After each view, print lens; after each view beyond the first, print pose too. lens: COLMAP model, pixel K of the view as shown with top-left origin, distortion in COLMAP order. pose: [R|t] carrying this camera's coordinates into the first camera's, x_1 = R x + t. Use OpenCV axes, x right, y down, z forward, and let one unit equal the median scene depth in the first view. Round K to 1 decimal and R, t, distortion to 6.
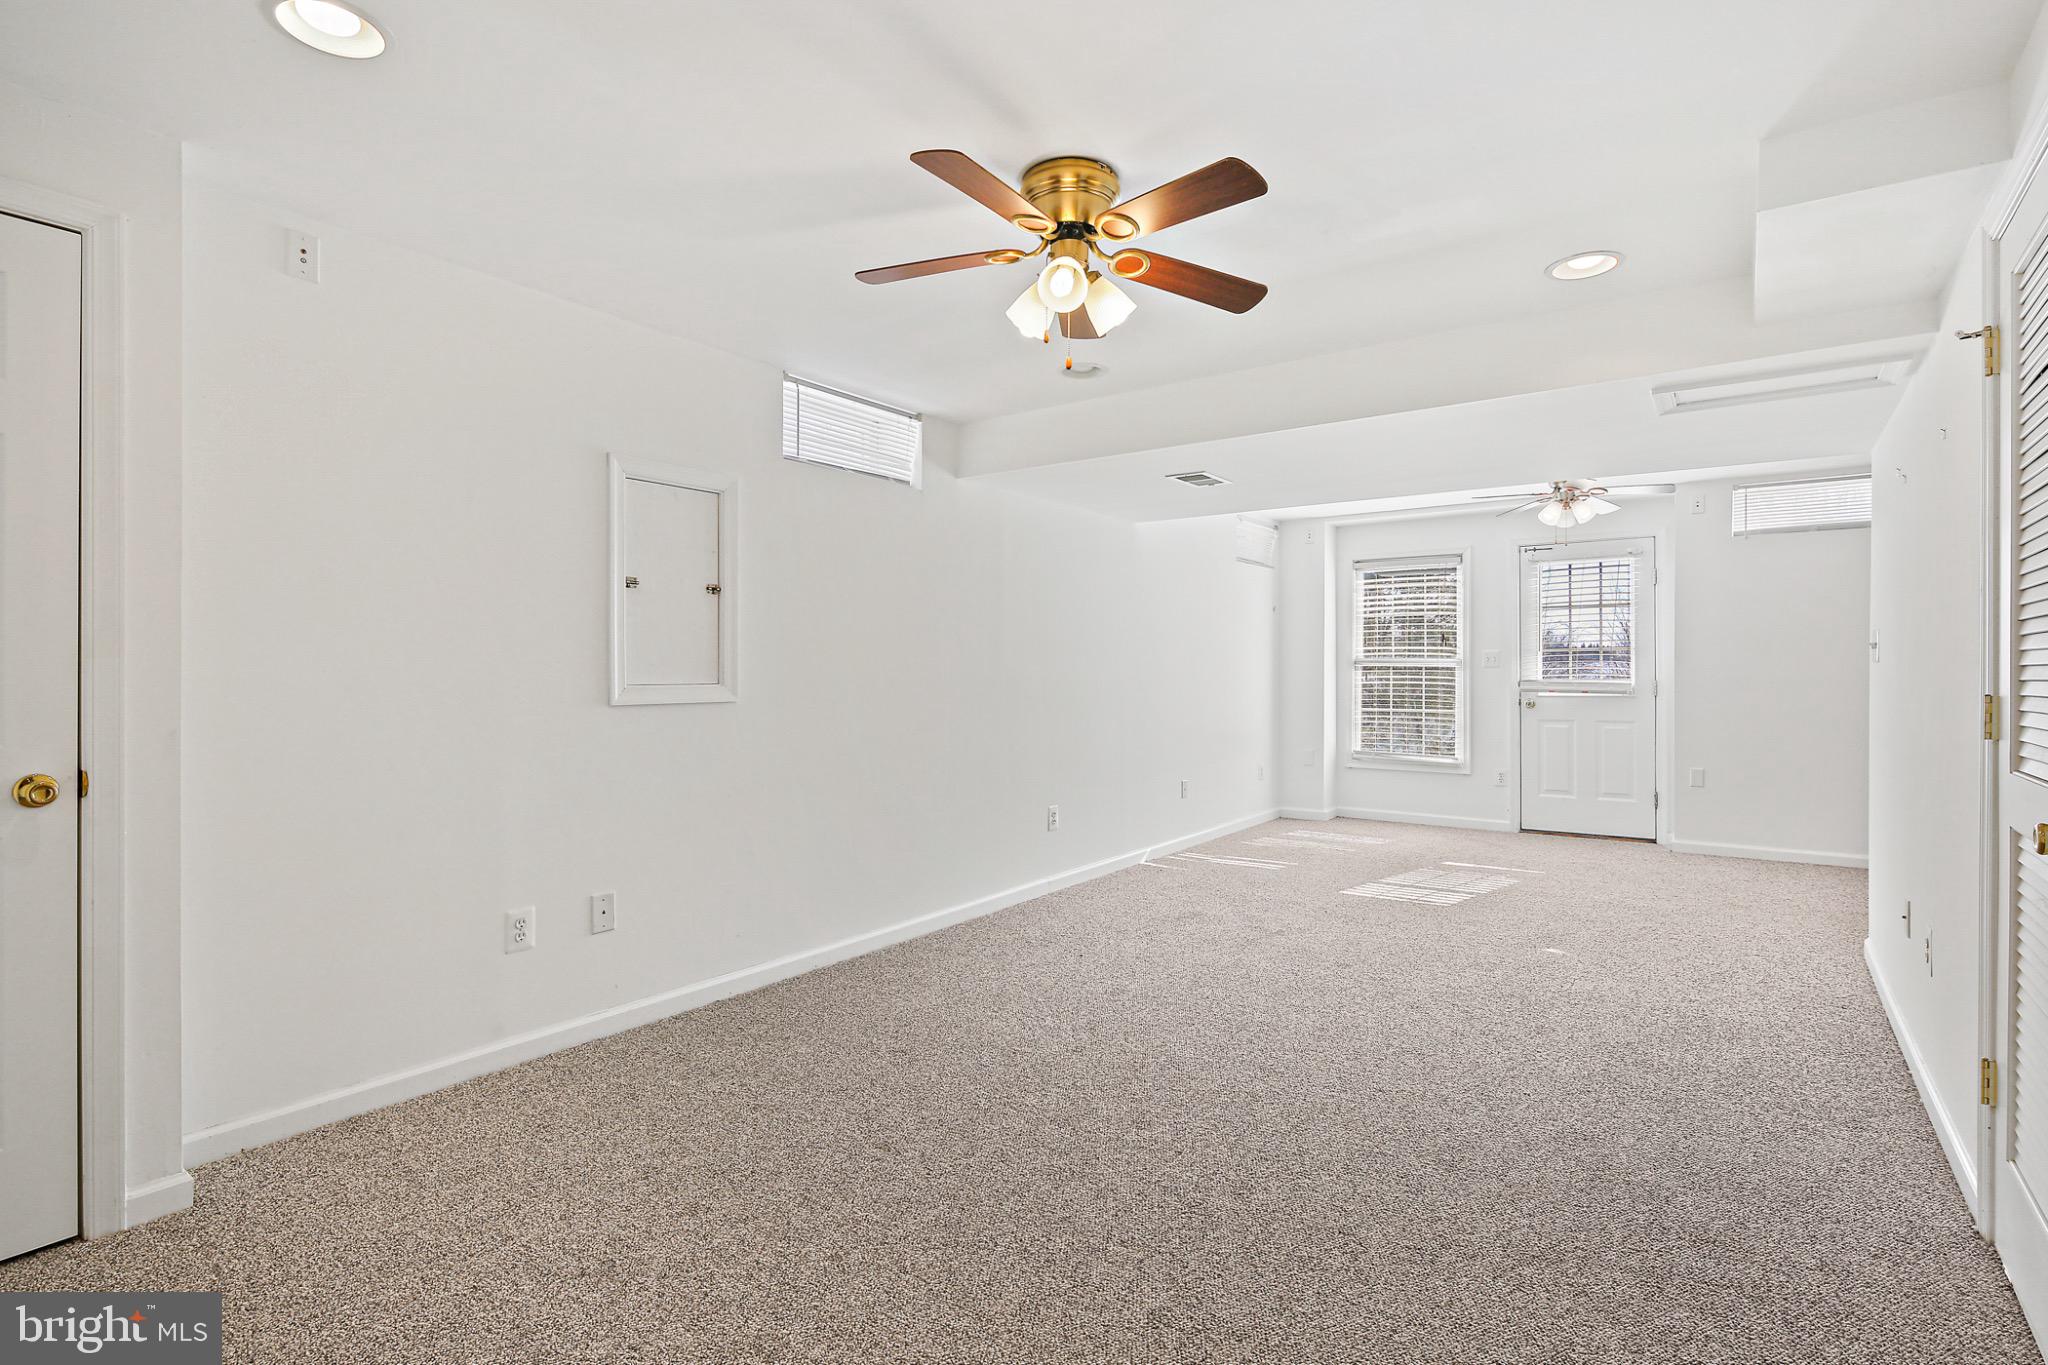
lens RADIAL K [[993.9, 0, 1025.9], [0, 993.9, 665.2], [0, 0, 1]] dist [0.004518, -0.001693]
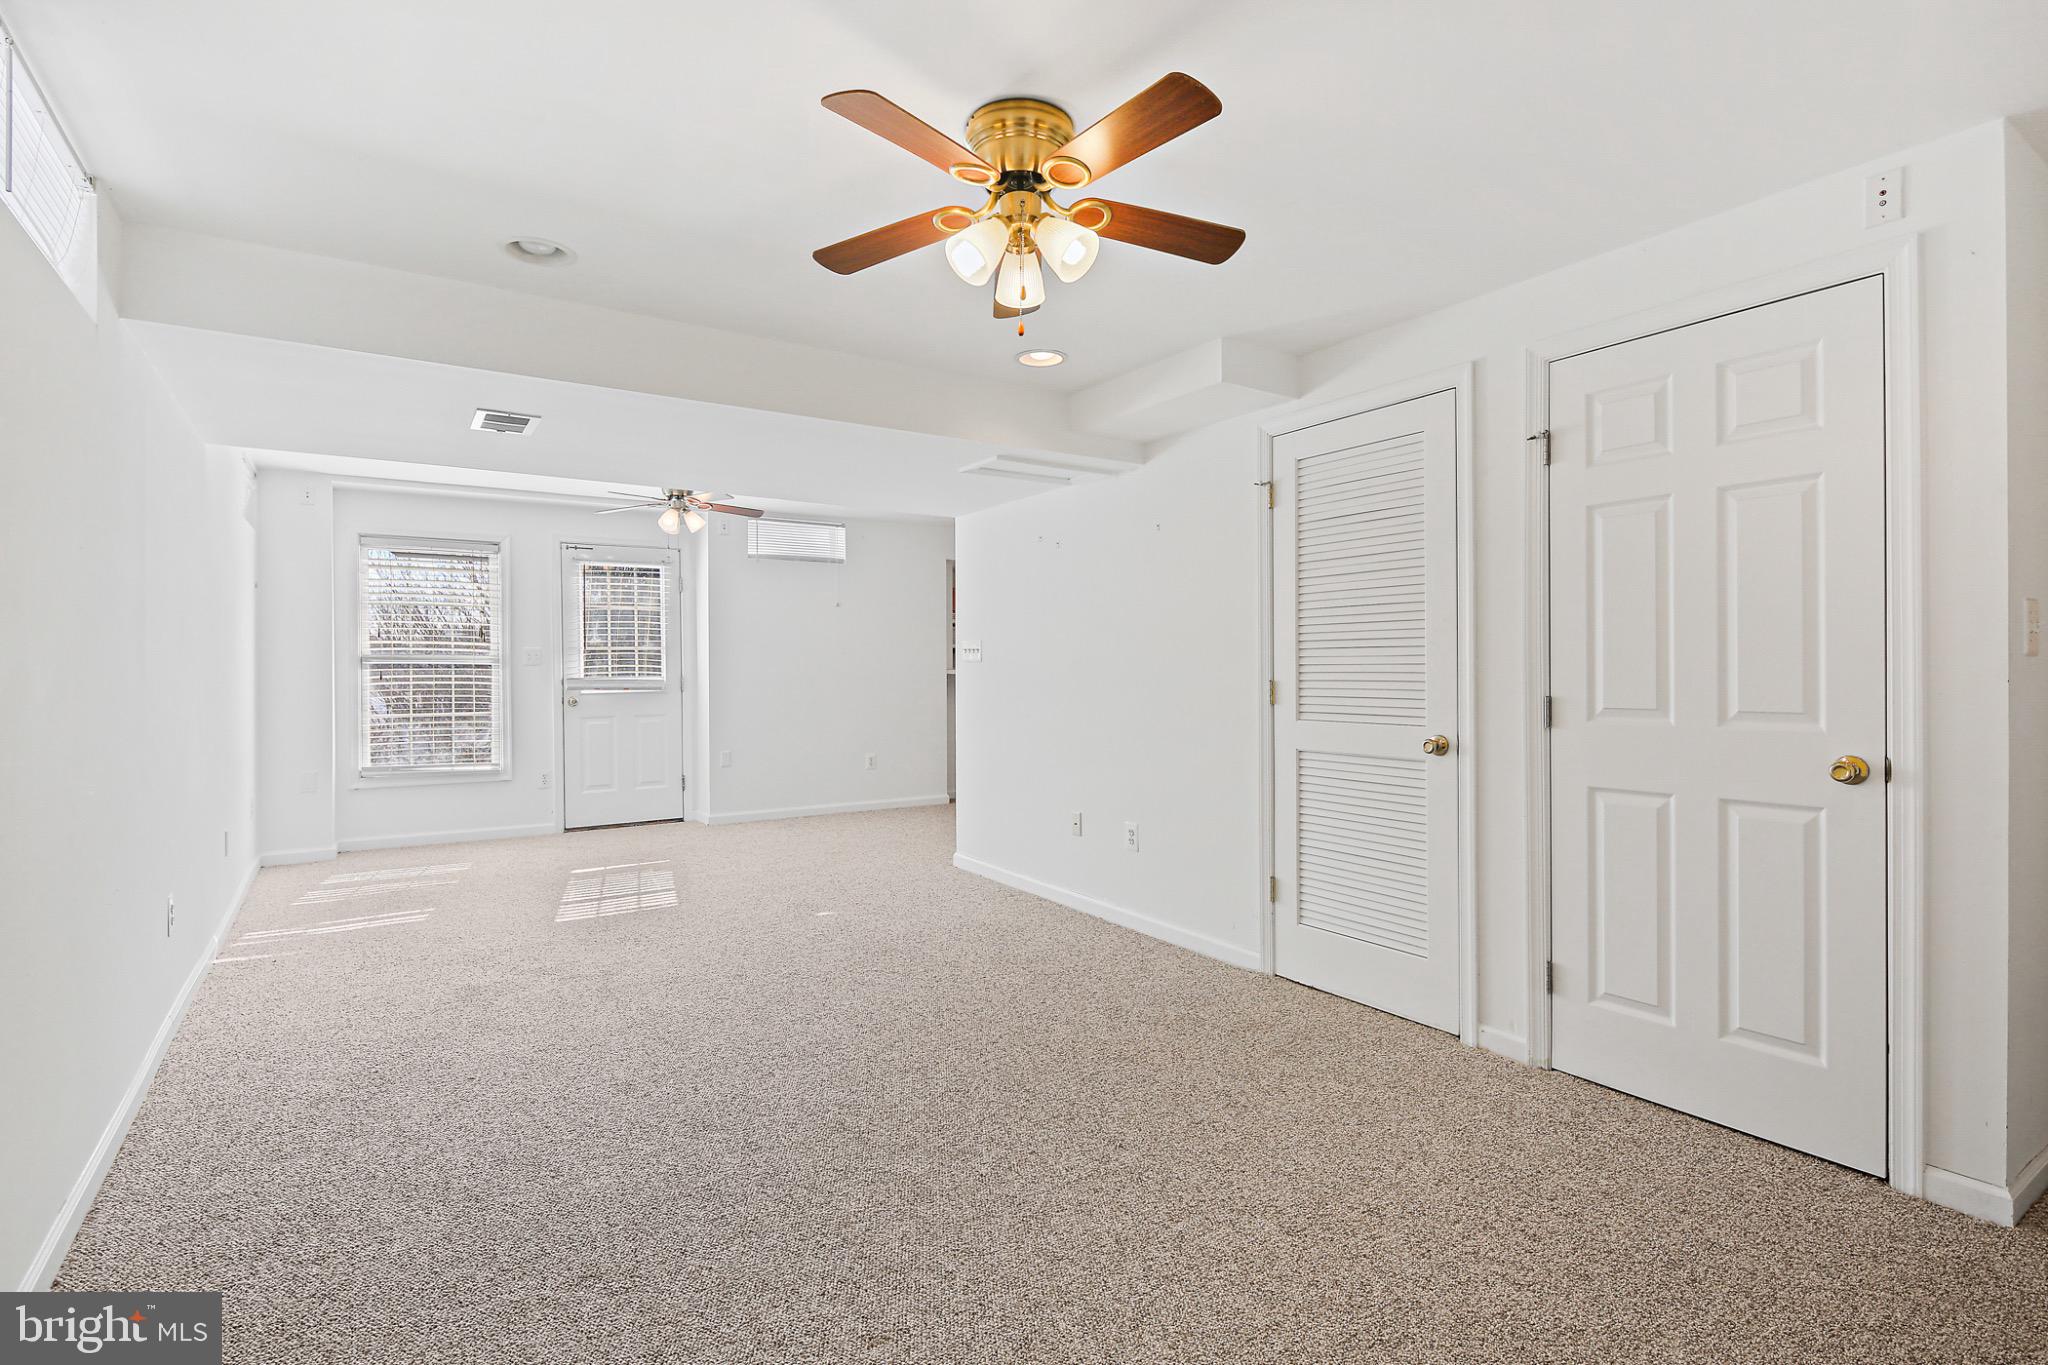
lens RADIAL K [[993.9, 0, 1025.9], [0, 993.9, 665.2], [0, 0, 1]] dist [0.004518, -0.001693]
pose [[0.347802, 0.000303, 0.937568, -0.268862], [-0.002470, 0.999997, 0.000593, 0.000341], [-0.937565, -0.002522, 0.347801, 0.227104]]
